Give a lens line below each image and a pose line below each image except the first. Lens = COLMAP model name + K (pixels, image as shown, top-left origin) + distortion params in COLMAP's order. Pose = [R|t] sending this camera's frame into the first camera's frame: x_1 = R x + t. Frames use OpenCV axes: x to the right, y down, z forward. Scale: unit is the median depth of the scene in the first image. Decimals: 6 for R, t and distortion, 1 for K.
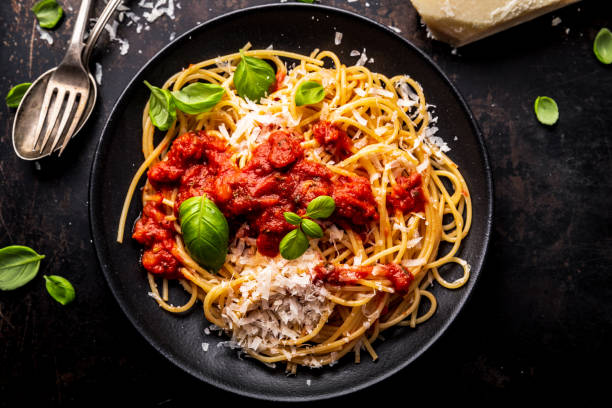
lens RADIAL K [[981.1, 0, 324.5], [0, 981.1, 215.0], [0, 0, 1]] dist [-0.012930, 0.000000]
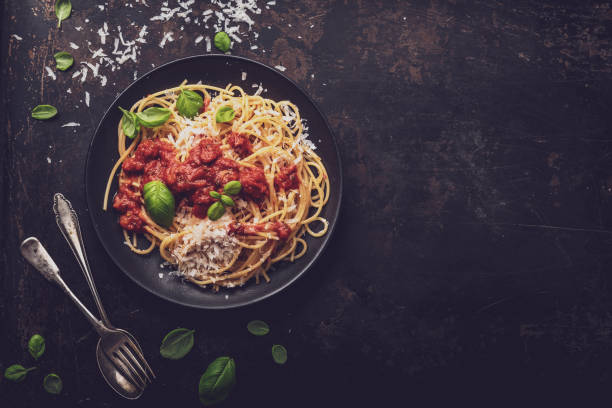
lens RADIAL K [[981.1, 0, 310.0], [0, 981.1, 205.7], [0, 0, 1]] dist [-0.012930, 0.000000]
pose [[0.998952, -0.010904, 0.044445, 0.049126], [0.008895, 0.998941, 0.045148, -0.047221], [-0.044891, -0.044705, 0.997991, -0.582931]]
